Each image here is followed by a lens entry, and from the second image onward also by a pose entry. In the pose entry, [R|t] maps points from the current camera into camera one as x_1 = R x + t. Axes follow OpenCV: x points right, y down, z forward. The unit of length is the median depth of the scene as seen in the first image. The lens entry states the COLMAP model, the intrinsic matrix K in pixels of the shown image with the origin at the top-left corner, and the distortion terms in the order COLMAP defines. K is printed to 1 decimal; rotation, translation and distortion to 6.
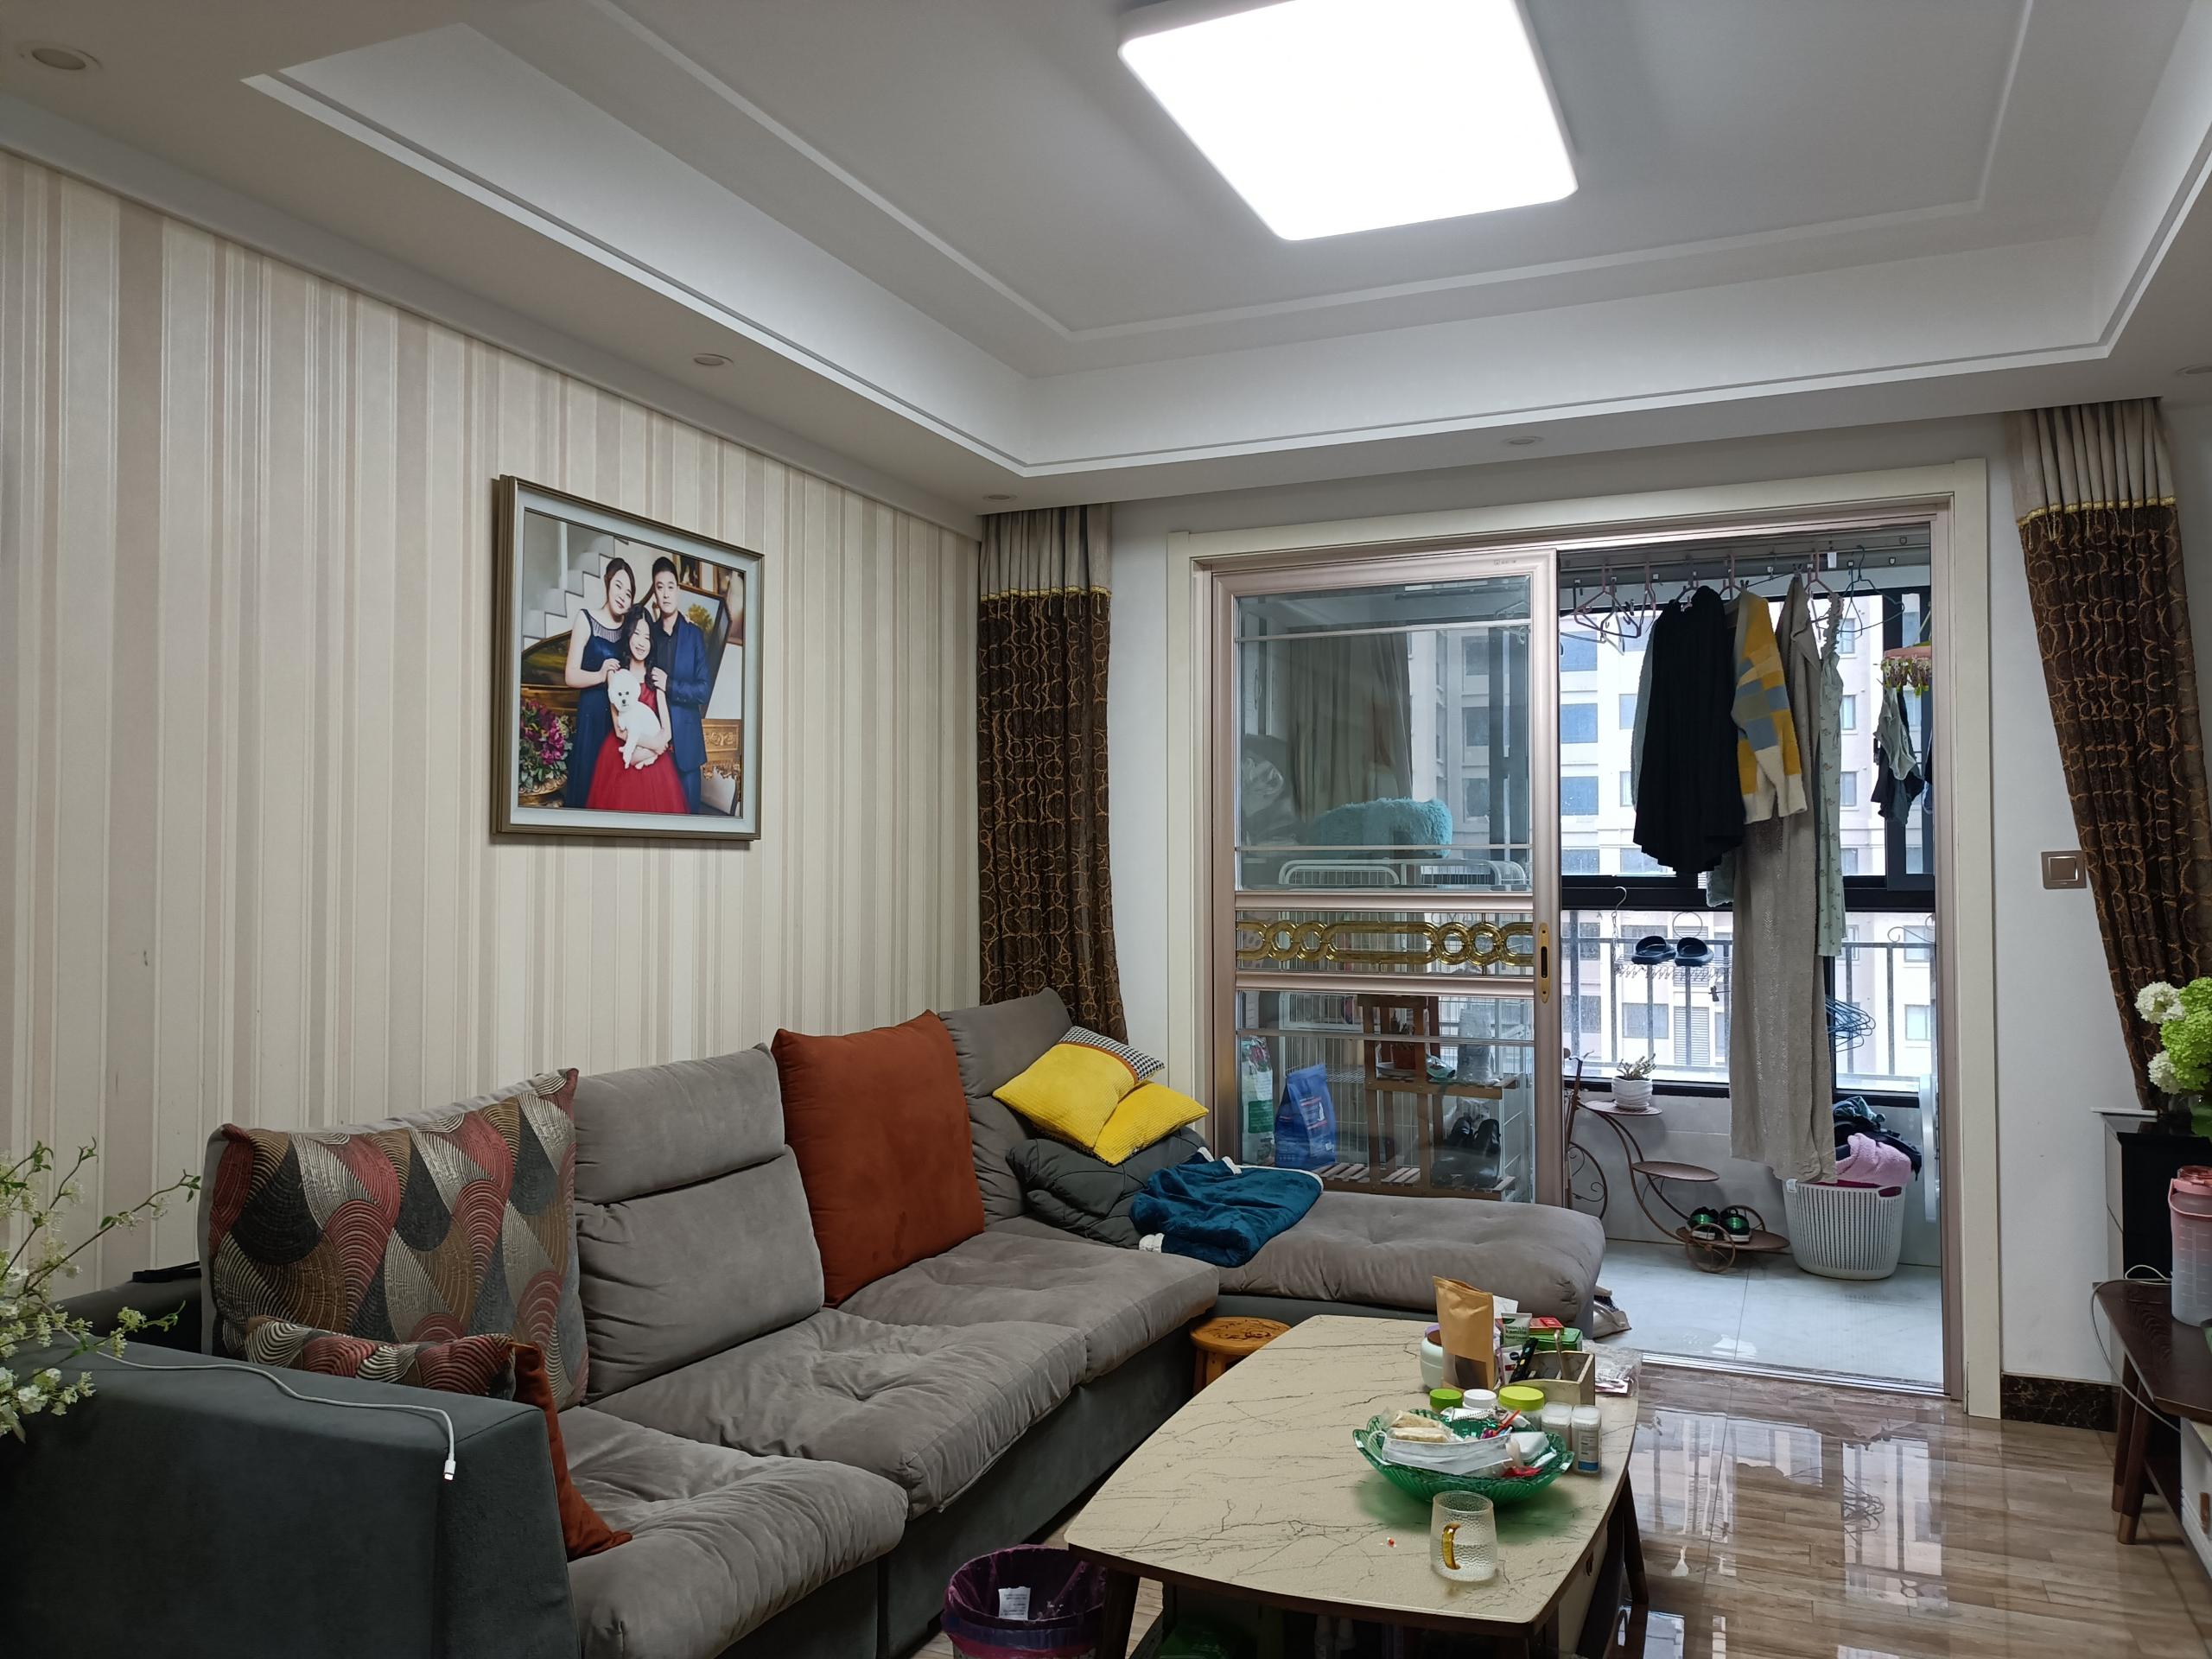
lens RADIAL K [[1659.5, 0, 1106.0], [0, 1659.5, 829.5], [0, 0, 1]] dist [0.172008, -0.171308]
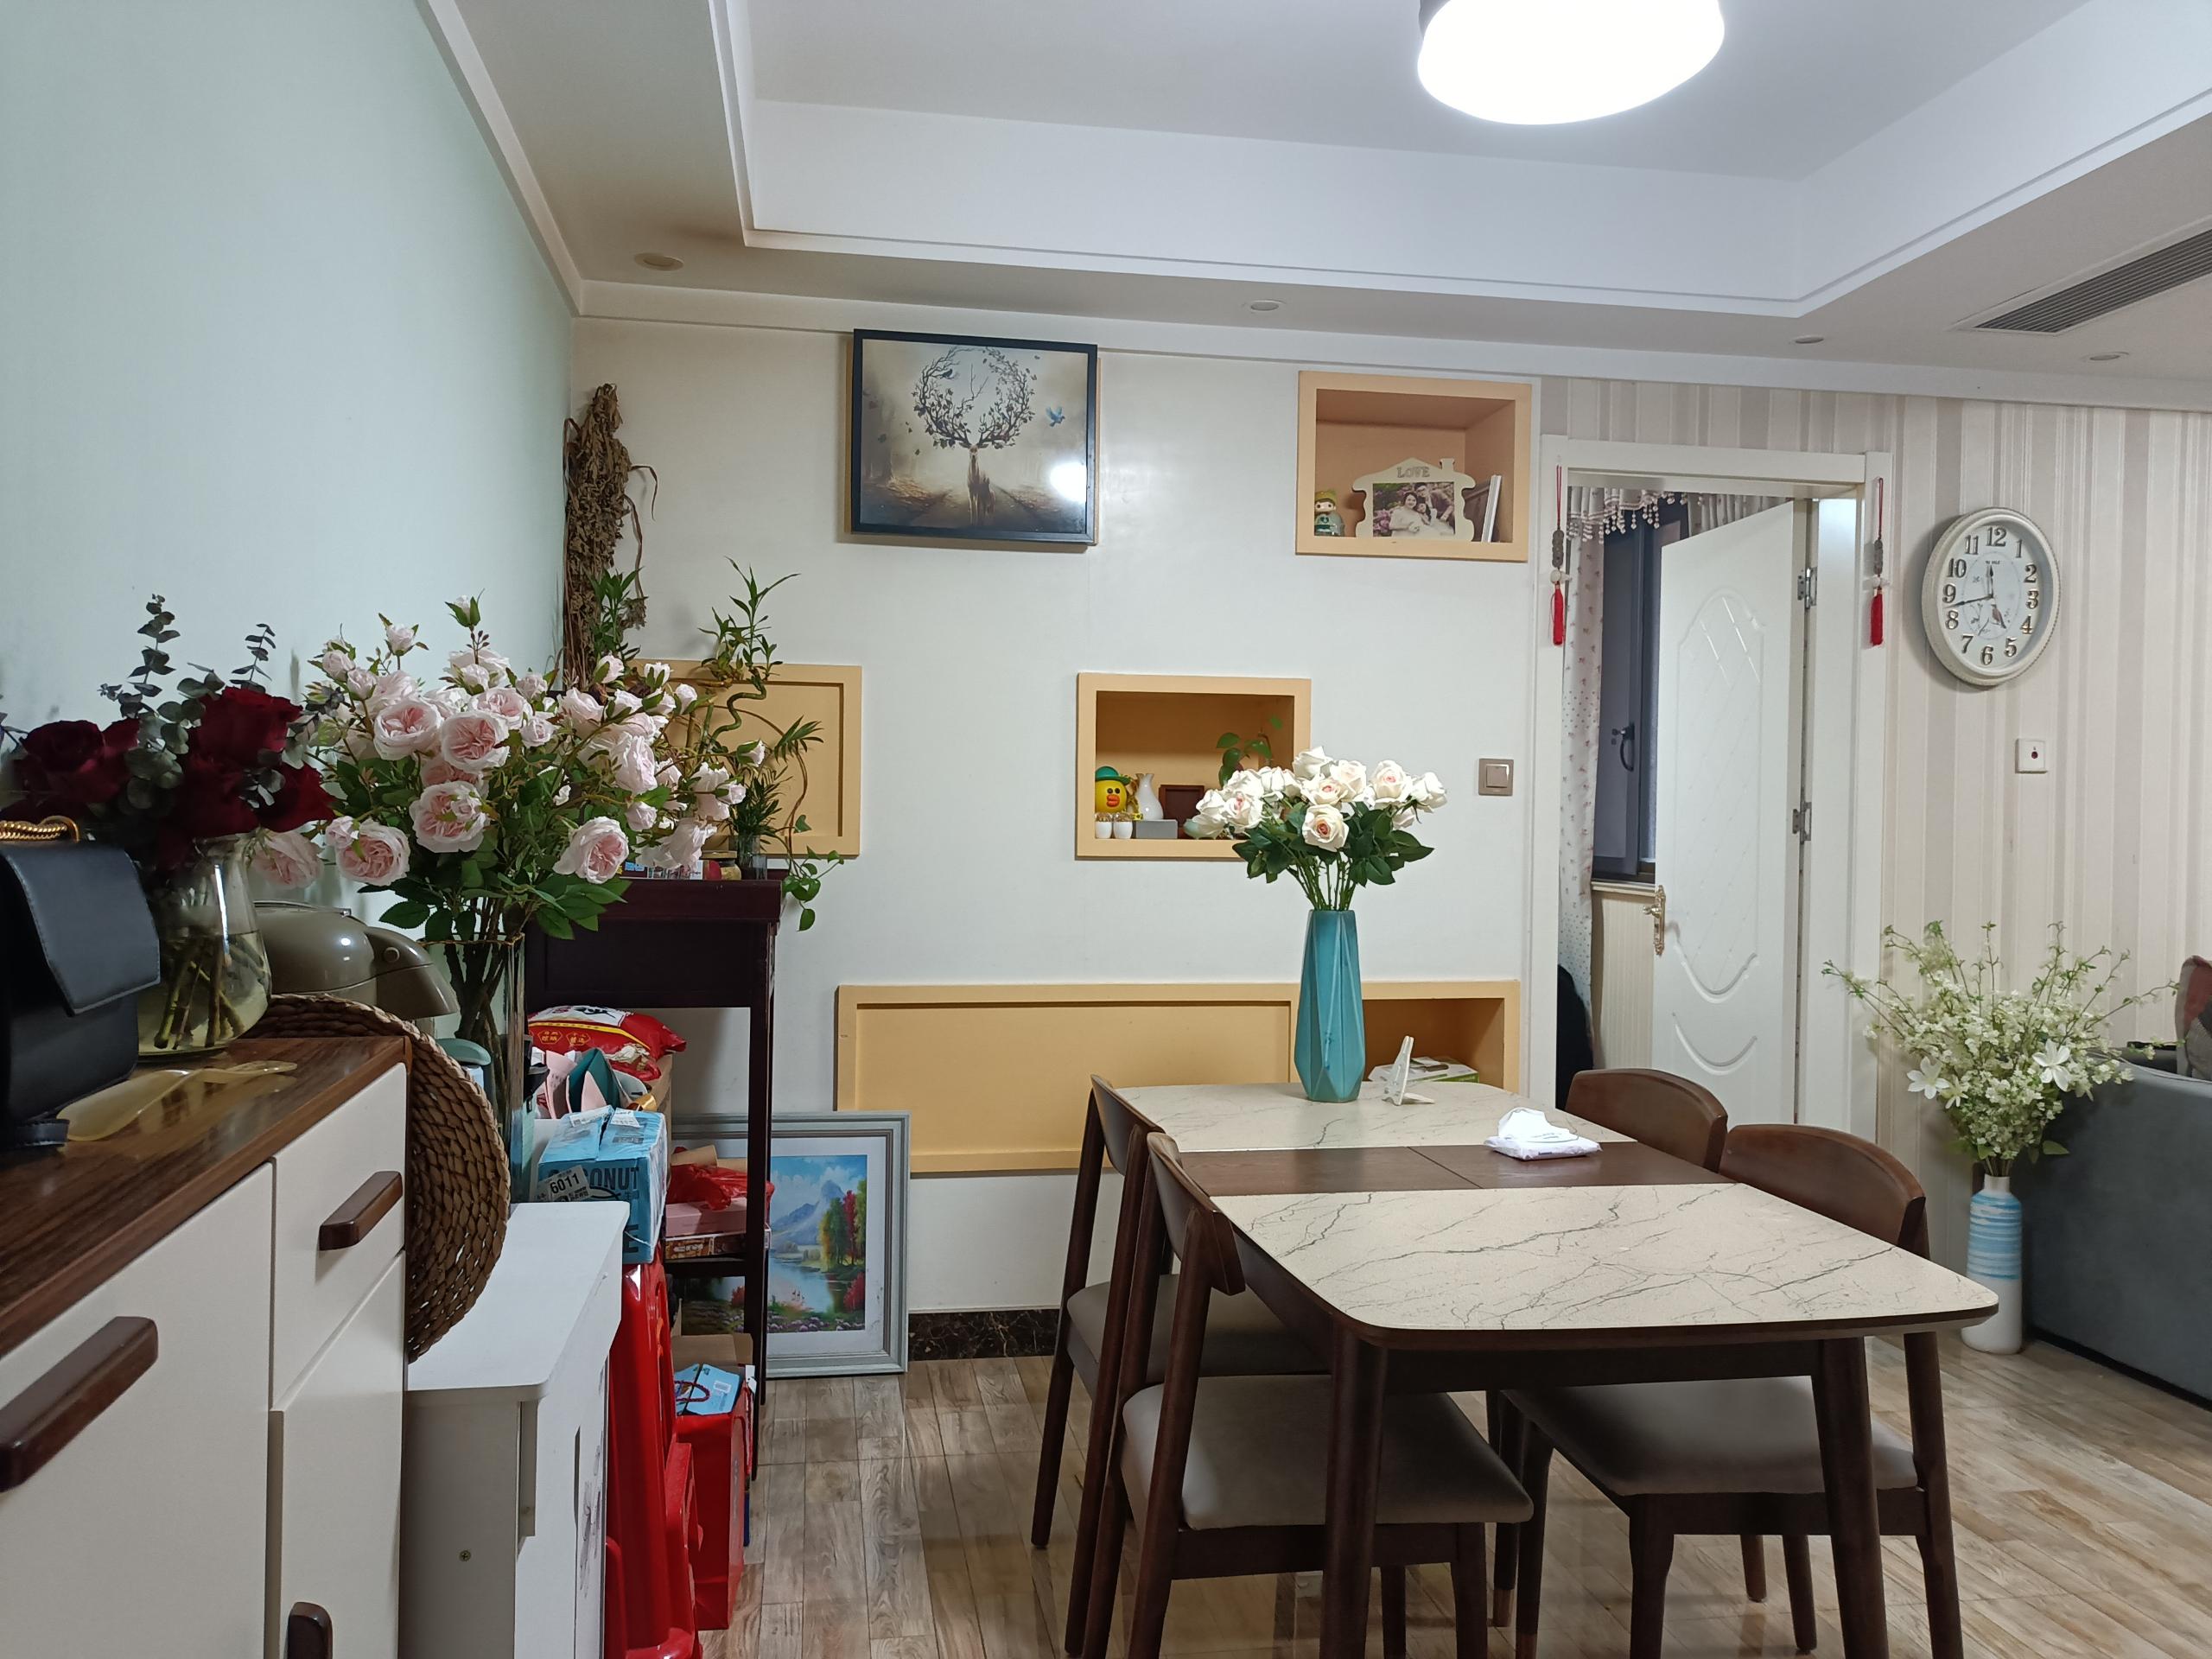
lens RADIAL K [[1659.5, 0, 1106.0], [0, 1659.5, 829.5], [0, 0, 1]] dist [0.172008, -0.171308]
pose [[0.560592, 0.018398, -0.827888, 0.276102], [0.011496, 0.999484, 0.029996, -0.017360], [0.828012, -0.026333, 0.560091, -0.780336]]
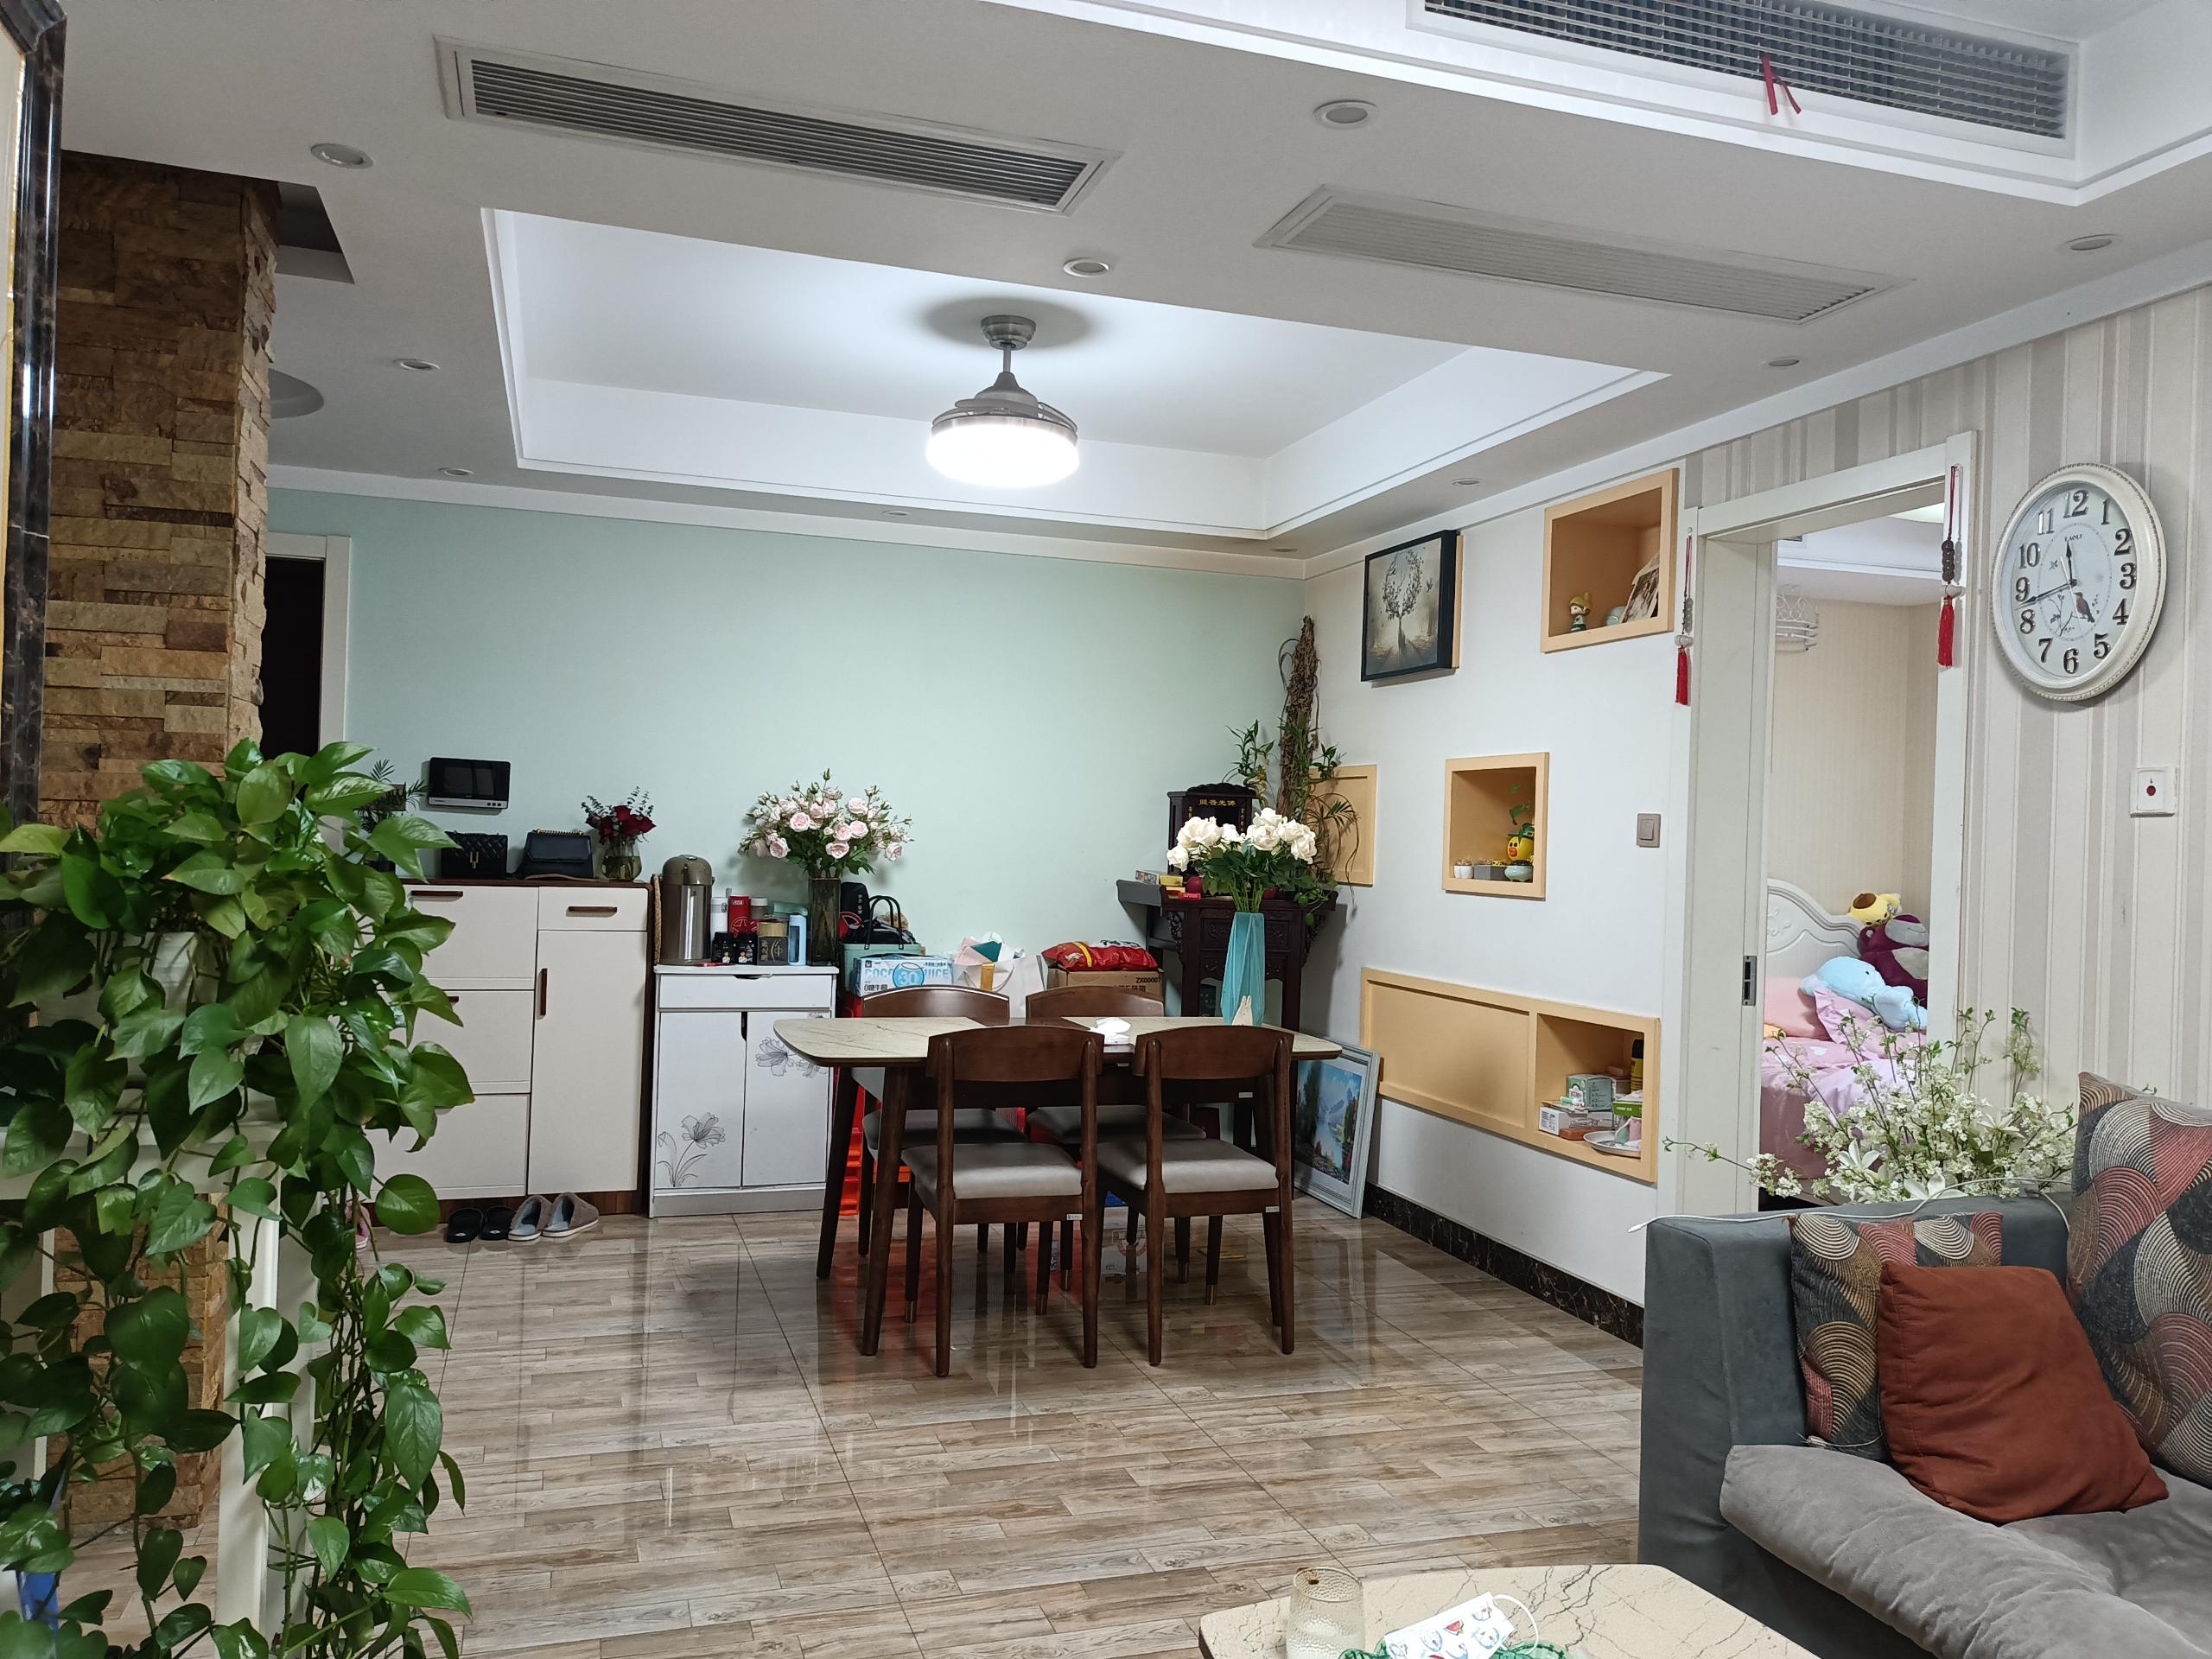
lens RADIAL K [[1659.5, 0, 1106.0], [0, 1659.5, 829.5], [0, 0, 1]] dist [0.172008, -0.171308]
pose [[-0.755584, -0.033054, -0.654217, 0.699946], [-0.017688, 0.999391, -0.030065, 0.043302], [0.654813, -0.011145, -0.755709, 1.250529]]
